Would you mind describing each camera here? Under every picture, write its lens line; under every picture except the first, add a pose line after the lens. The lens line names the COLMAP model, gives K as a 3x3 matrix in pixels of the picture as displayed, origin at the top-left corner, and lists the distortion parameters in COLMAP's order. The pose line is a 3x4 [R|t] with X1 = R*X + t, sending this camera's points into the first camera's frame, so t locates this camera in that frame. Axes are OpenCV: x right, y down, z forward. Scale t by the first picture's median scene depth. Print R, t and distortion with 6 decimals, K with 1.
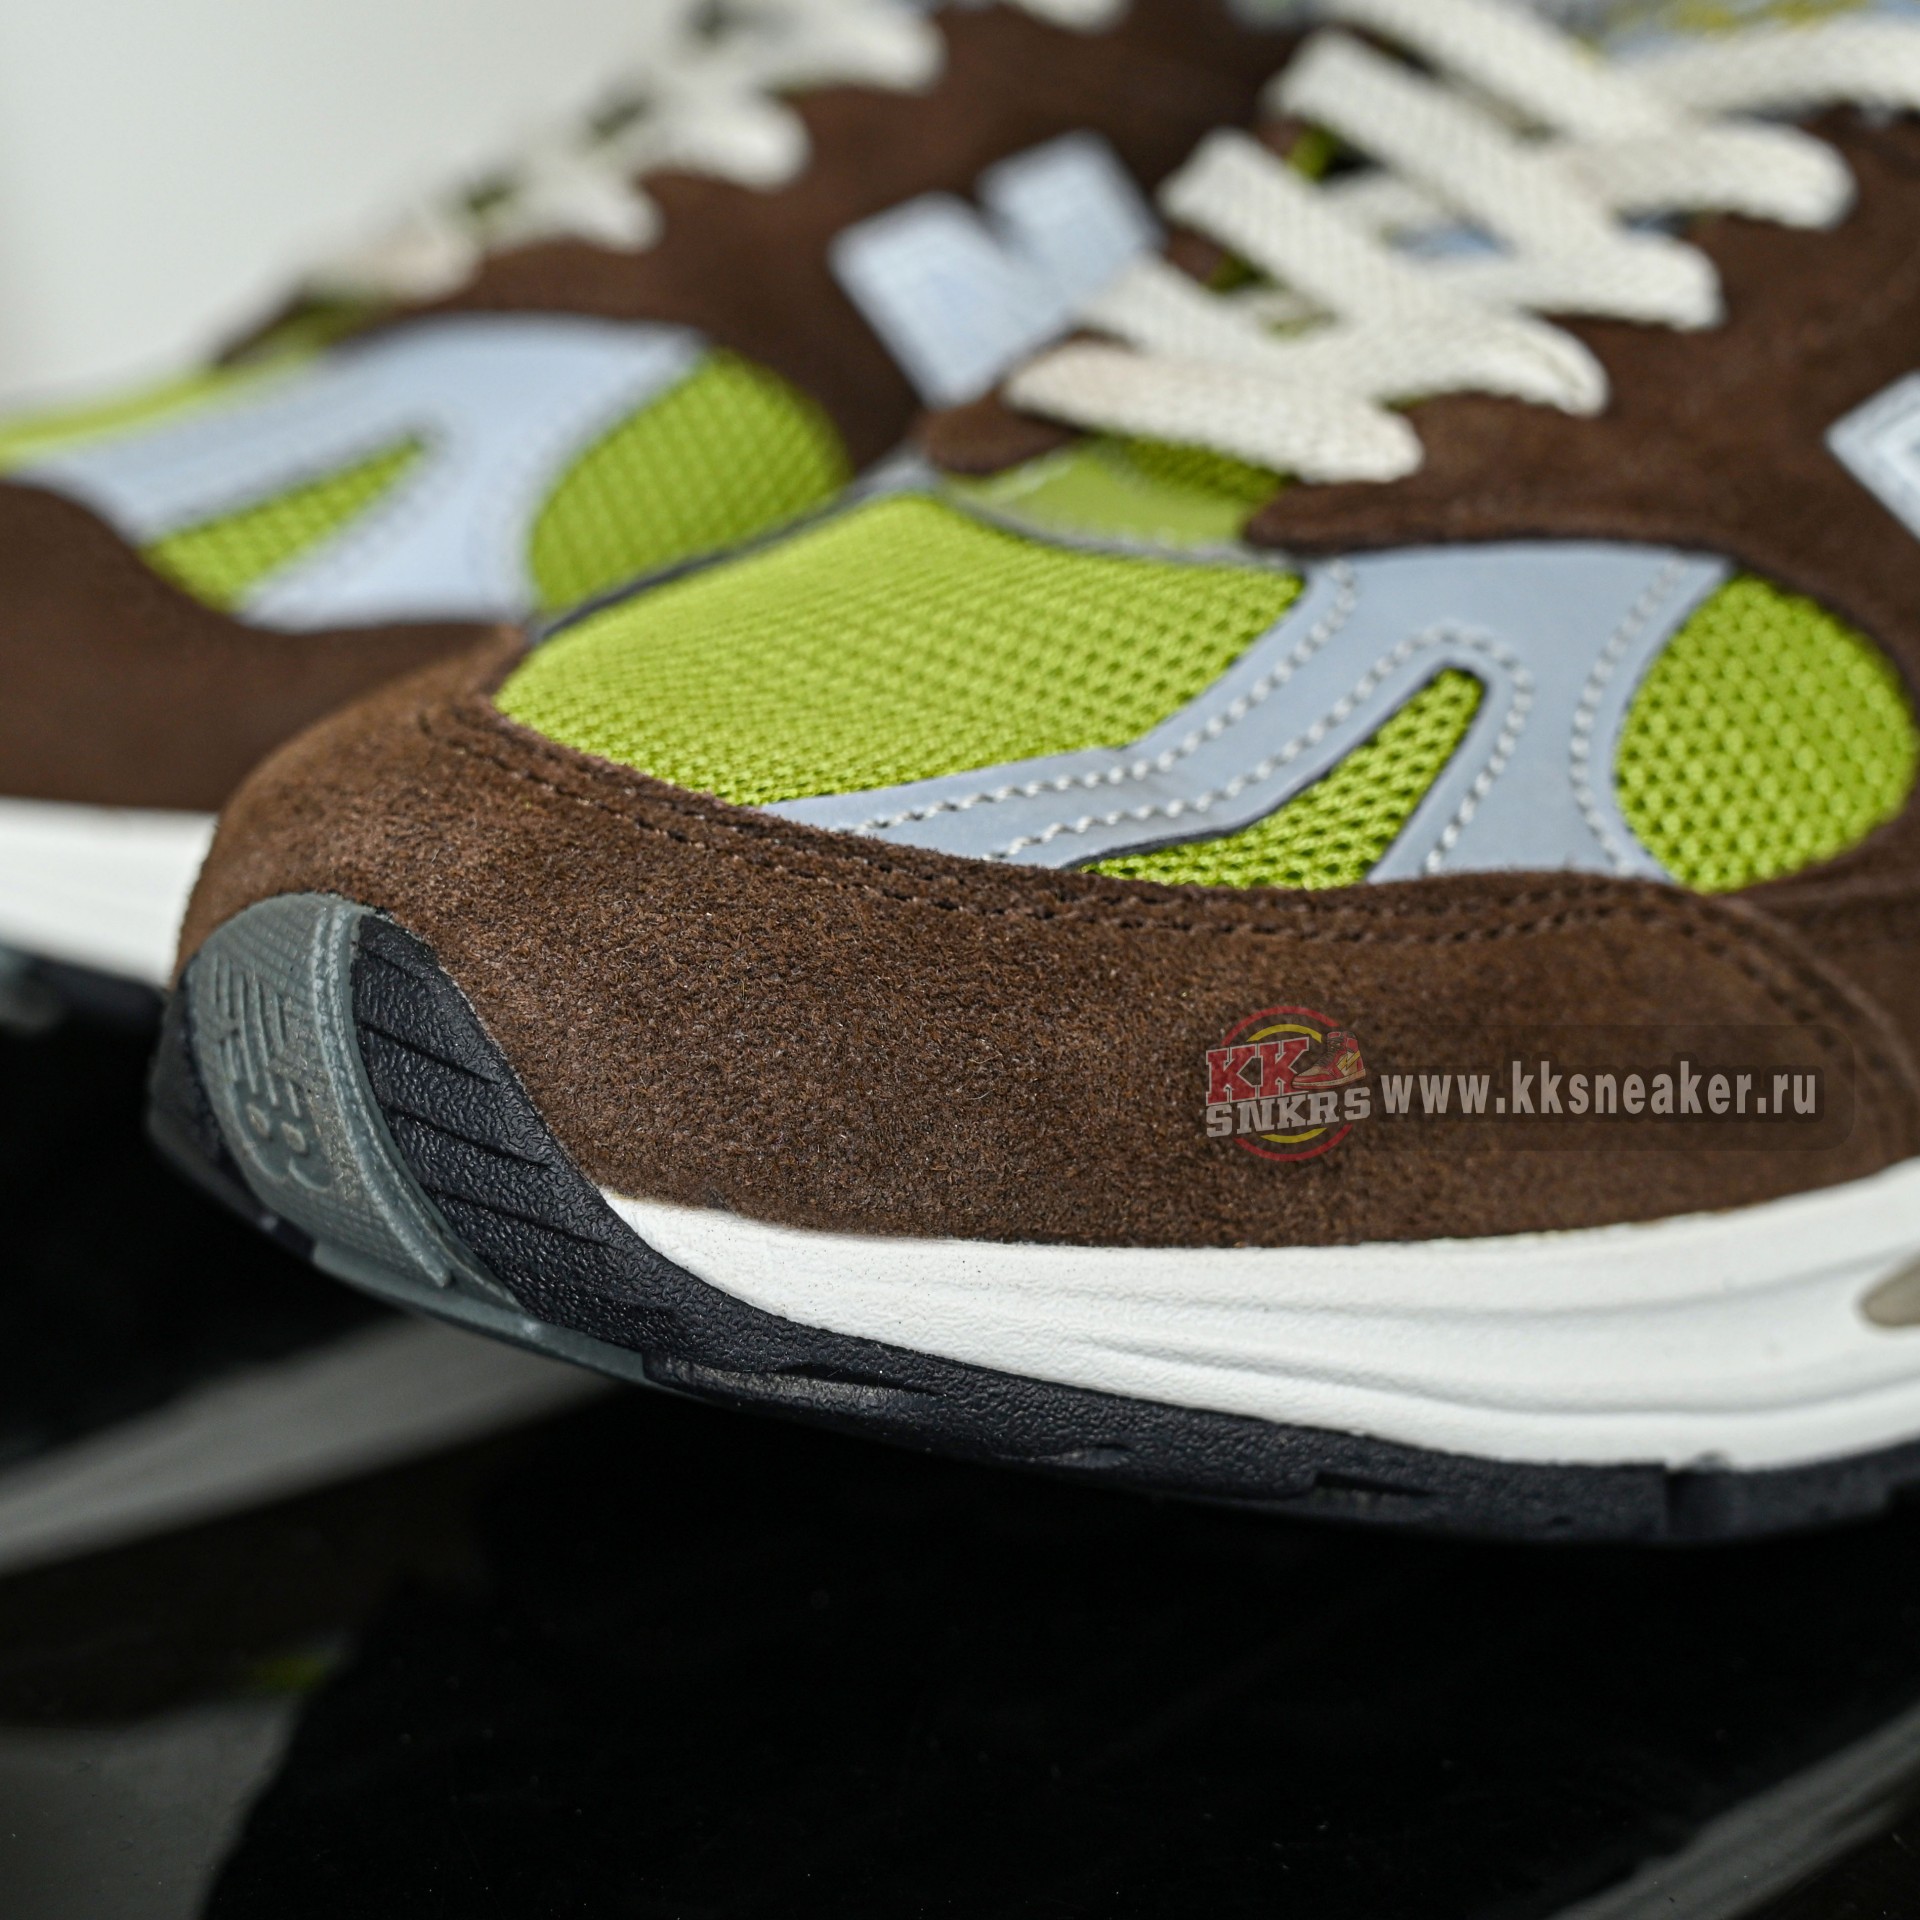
lens RADIAL K [[5578.9, 0, 960.0], [0, 5578.9, 960.0], [0, 0, 1]] dist [-0.054421, 2.406165]
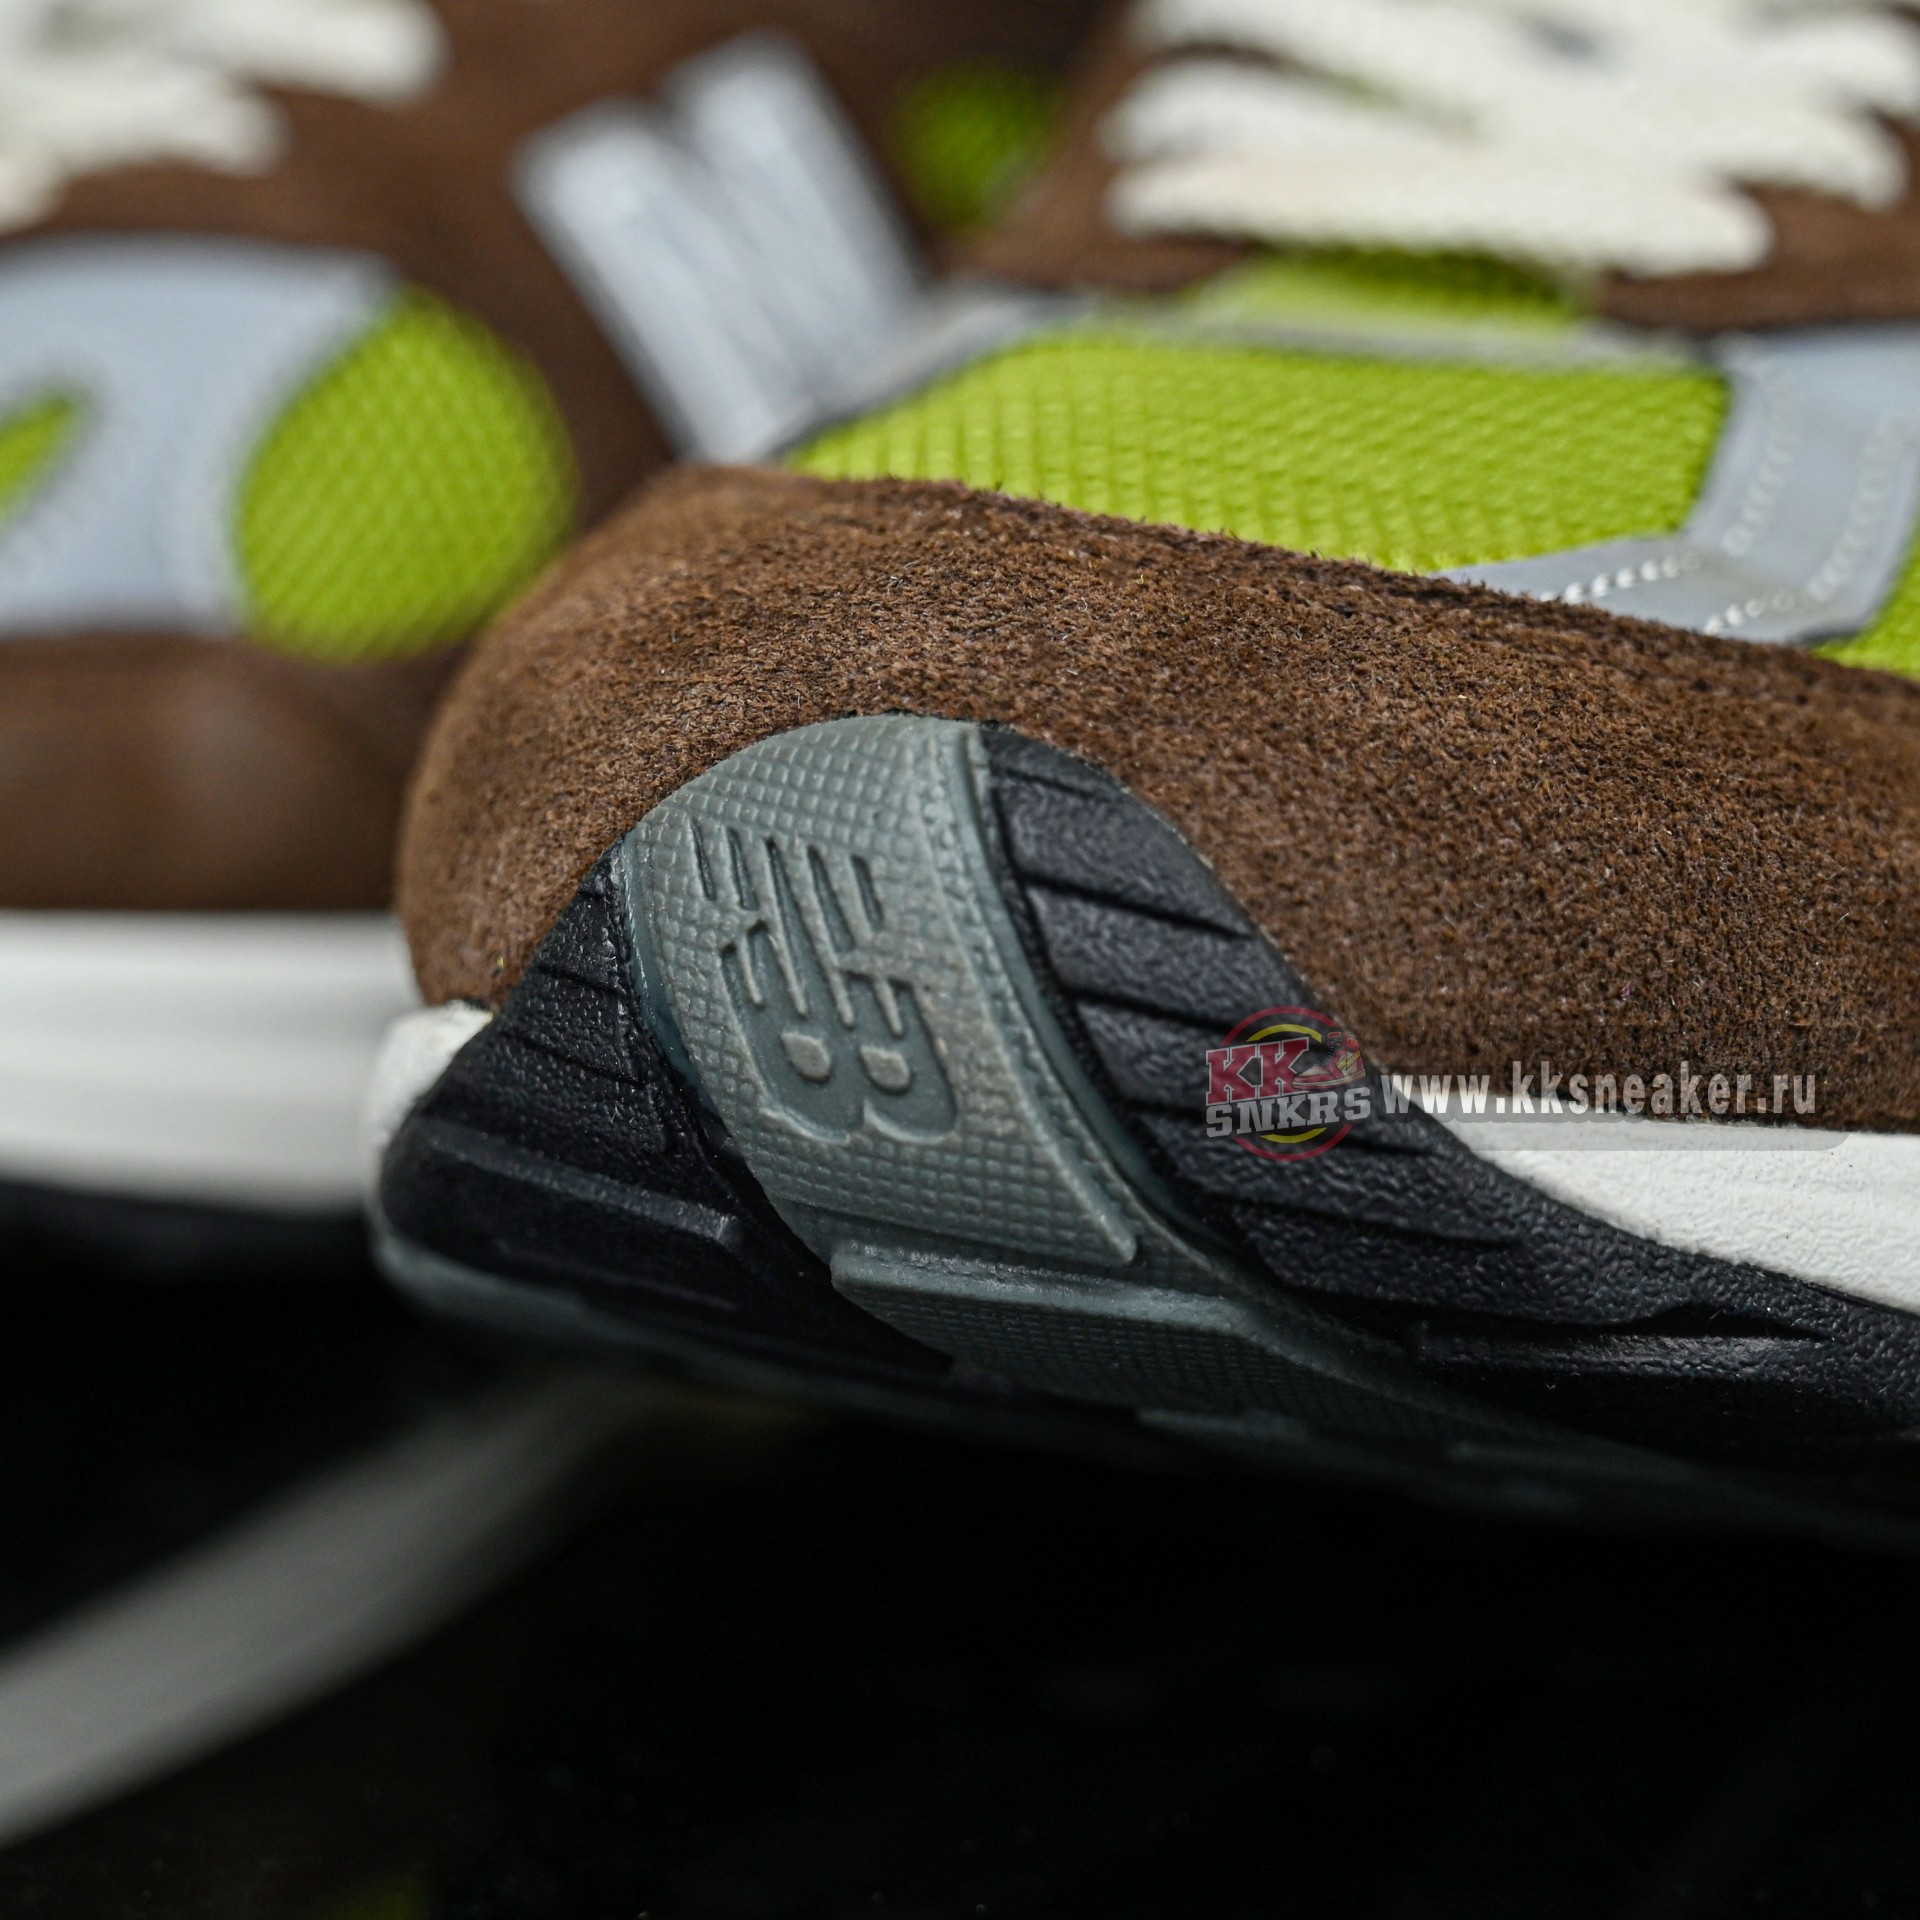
lens RADIAL K [[5578.9, 0, 960.0], [0, 5578.9, 960.0], [0, 0, 1]] dist [-0.054421, 2.406165]
pose [[0.895788, -0.046209, 0.442073, -0.414003], [0.107693, 0.987511, -0.114999, 0.098898], [-0.431238, 0.150622, 0.889577, 0.393248]]
